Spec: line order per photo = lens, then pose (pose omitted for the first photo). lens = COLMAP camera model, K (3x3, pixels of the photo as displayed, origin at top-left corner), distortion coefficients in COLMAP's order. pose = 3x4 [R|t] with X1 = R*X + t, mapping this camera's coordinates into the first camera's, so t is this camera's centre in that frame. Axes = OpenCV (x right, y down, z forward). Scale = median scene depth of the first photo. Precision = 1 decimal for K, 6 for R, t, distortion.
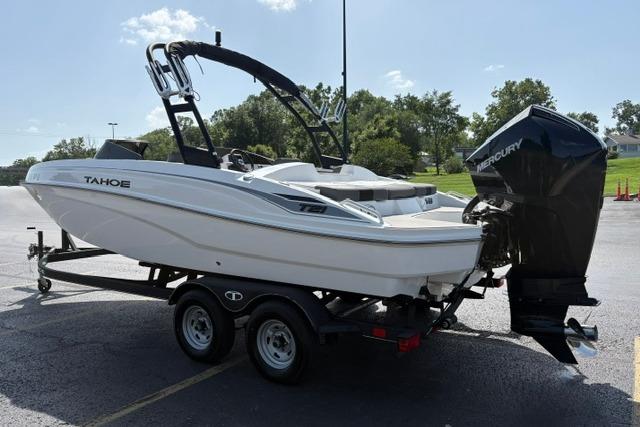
lens RADIAL K [[491.2, 0, 320.4], [0, 491.2, 215.2], [0, 0, 1]] dist [0.040535, -0.044616]
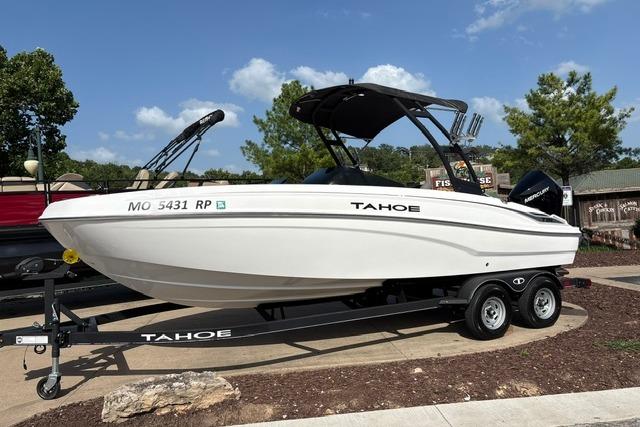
lens RADIAL K [[491.2, 0, 323.8], [0, 491.2, 216.0], [0, 0, 1]] dist [0.040535, -0.044616]
pose [[0.466932, -0.001922, 0.884291, -0.098459], [0.091840, 0.994695, -0.046332, -0.000940], [-0.879511, 0.102847, 0.464632, 0.044807]]
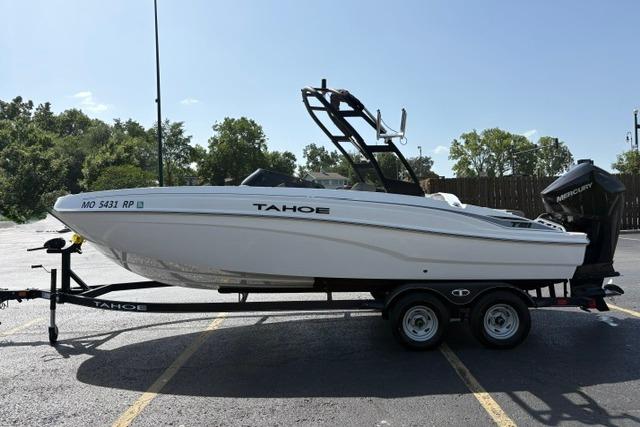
lens RADIAL K [[491.2, 0, 333.0], [0, 491.2, 223.2], [0, 0, 1]] dist [0.040535, -0.044616]
pose [[0.824225, -0.017680, 0.565987, -0.067747], [0.042642, 0.998612, -0.030903, 0.000096], [-0.564655, 0.049606, 0.823835, 0.004631]]
